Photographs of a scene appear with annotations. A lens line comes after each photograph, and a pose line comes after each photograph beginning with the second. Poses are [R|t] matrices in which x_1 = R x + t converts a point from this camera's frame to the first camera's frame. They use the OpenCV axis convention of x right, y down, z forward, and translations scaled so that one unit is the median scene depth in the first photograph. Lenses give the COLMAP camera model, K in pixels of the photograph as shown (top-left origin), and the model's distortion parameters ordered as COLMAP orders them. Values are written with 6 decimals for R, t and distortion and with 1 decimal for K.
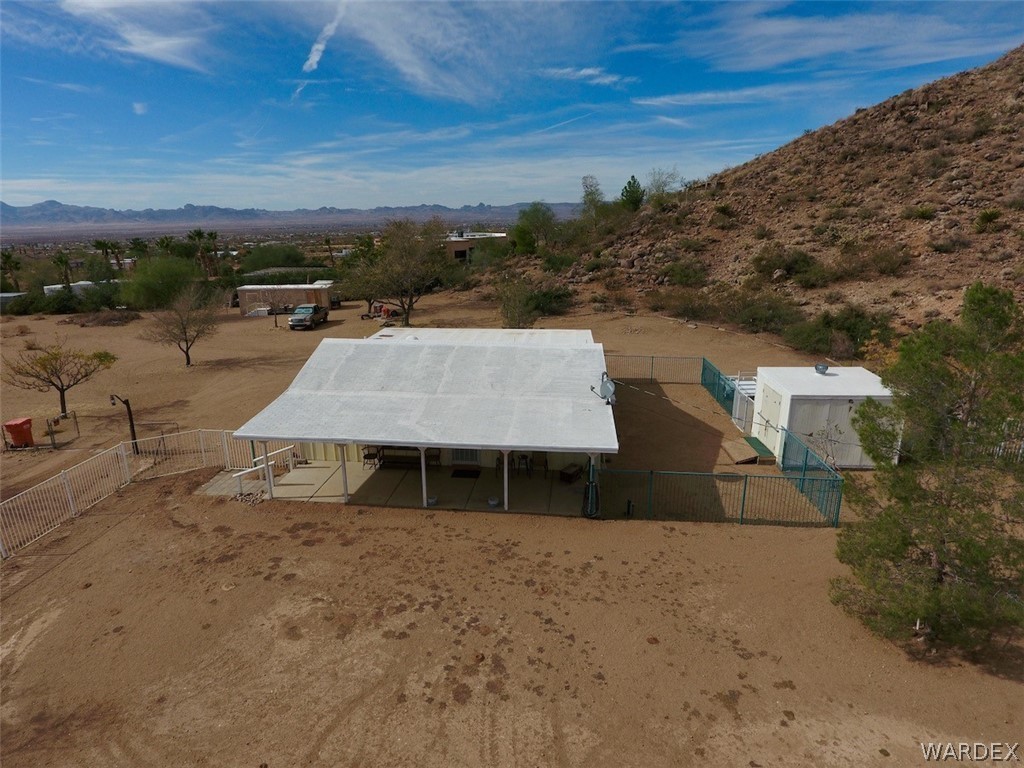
lens RADIAL K [[600.7, 0, 500.2], [0, 600.7, 383.6], [0, 0, 1]] dist [-0.001760, -0.001253]
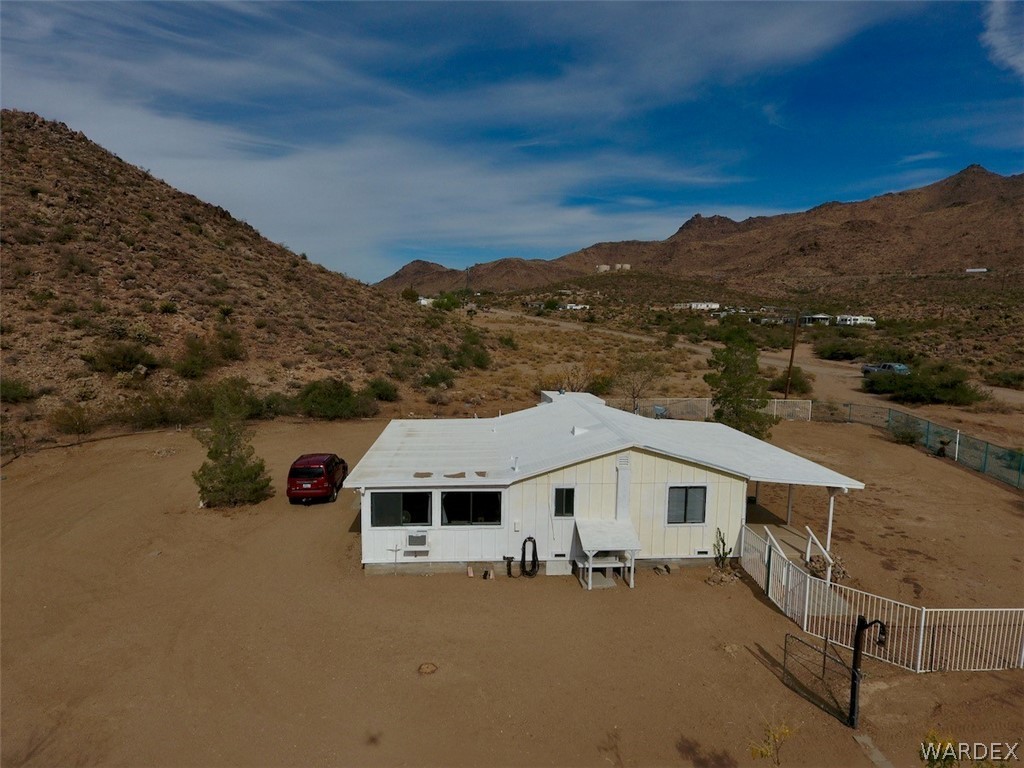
lens RADIAL K [[600.7, 0, 498.5], [0, 600.7, 393.0], [0, 0, 1]] dist [-0.001760, -0.001253]
pose [[-0.160827, -0.112806, 0.980515, -1.378646], [0.260373, 0.953405, 0.152395, -0.407316], [-0.952019, 0.279808, -0.123961, 1.716877]]
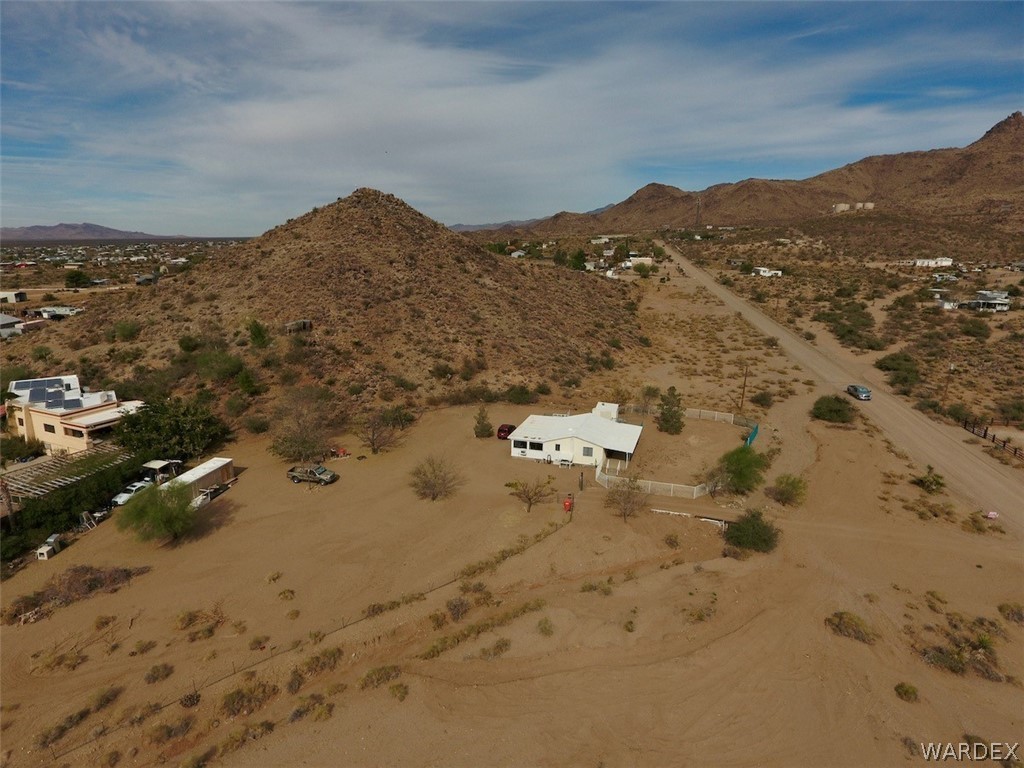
lens RADIAL K [[600.7, 0, 497.4], [0, 600.7, 387.1], [0, 0, 1]] dist [-0.001760, -0.001253]
pose [[0.213666, -0.221640, 0.951432, -4.579577], [0.256790, 0.952416, 0.164202, -1.295169], [-0.942553, 0.209234, 0.260414, 0.702802]]
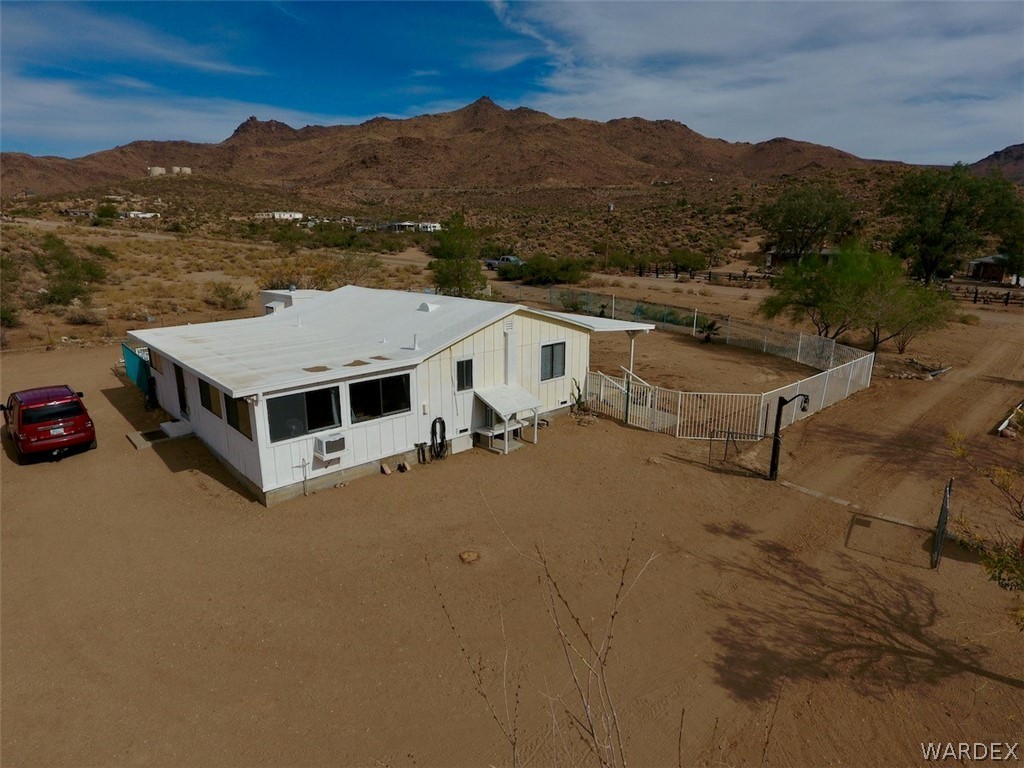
lens RADIAL K [[600.7, 0, 496.7], [0, 600.7, 393.2], [0, 0, 1]] dist [-0.001760, -0.001253]
pose [[-0.739803, -0.161283, 0.653207, -1.087796], [0.192716, 0.879373, 0.435389, -0.435706], [-0.644633, 0.447986, -0.619481, 2.134520]]
